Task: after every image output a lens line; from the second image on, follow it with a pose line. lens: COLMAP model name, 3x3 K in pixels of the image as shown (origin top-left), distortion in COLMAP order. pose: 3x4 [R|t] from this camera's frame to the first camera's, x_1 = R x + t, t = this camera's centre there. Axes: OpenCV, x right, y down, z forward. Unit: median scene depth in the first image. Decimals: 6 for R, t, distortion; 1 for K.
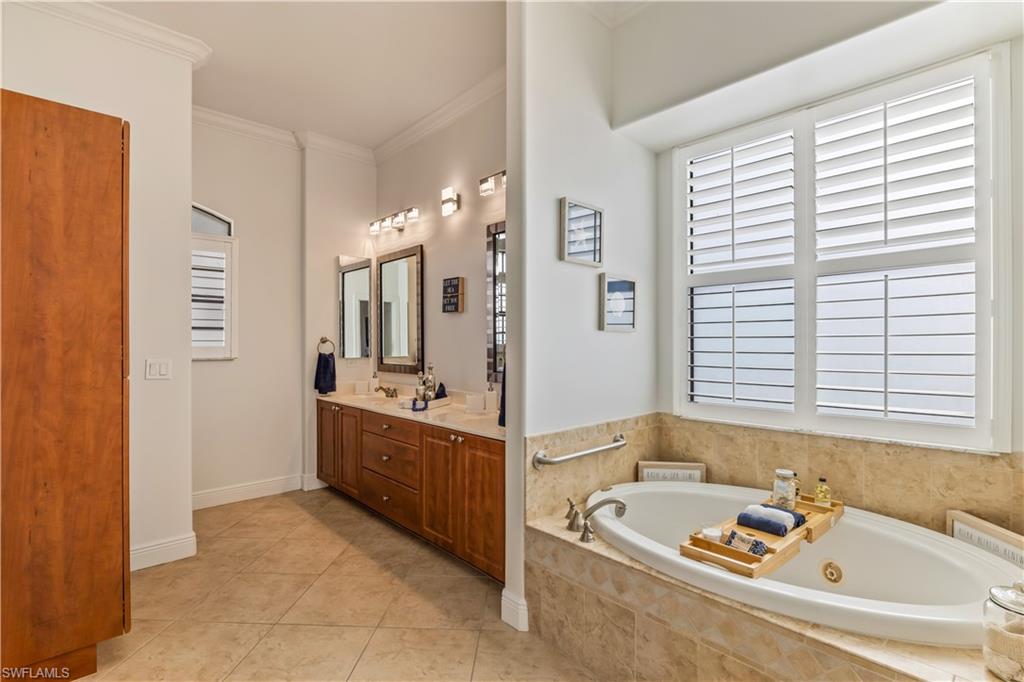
lens RADIAL K [[478.7, 0, 515.0], [0, 478.7, 341.8], [0, 0, 1]] dist [-0.011233, 0.001073]
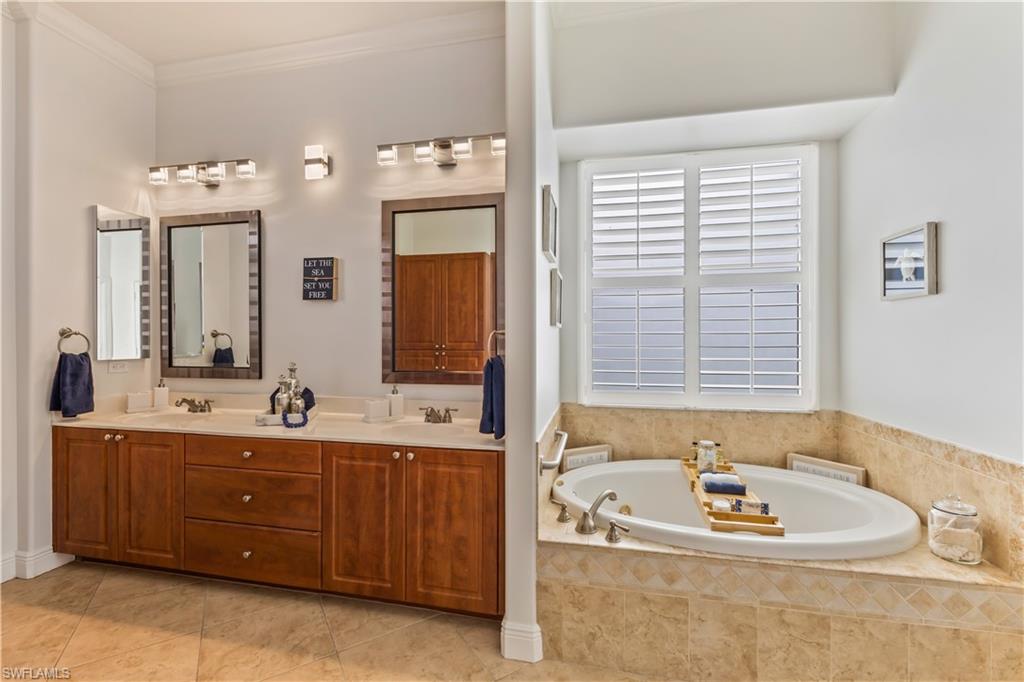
lens RADIAL K [[429.7, 0, 512.5], [0, 429.7, 338.6], [0, 0, 1]] dist [-0.001774, -0.000021]
pose [[0.817274, 0.003238, 0.576240, -0.411020], [-0.003004, 0.999995, -0.001359, 0.005087], [-0.576241, -0.000620, 0.817279, 0.315424]]
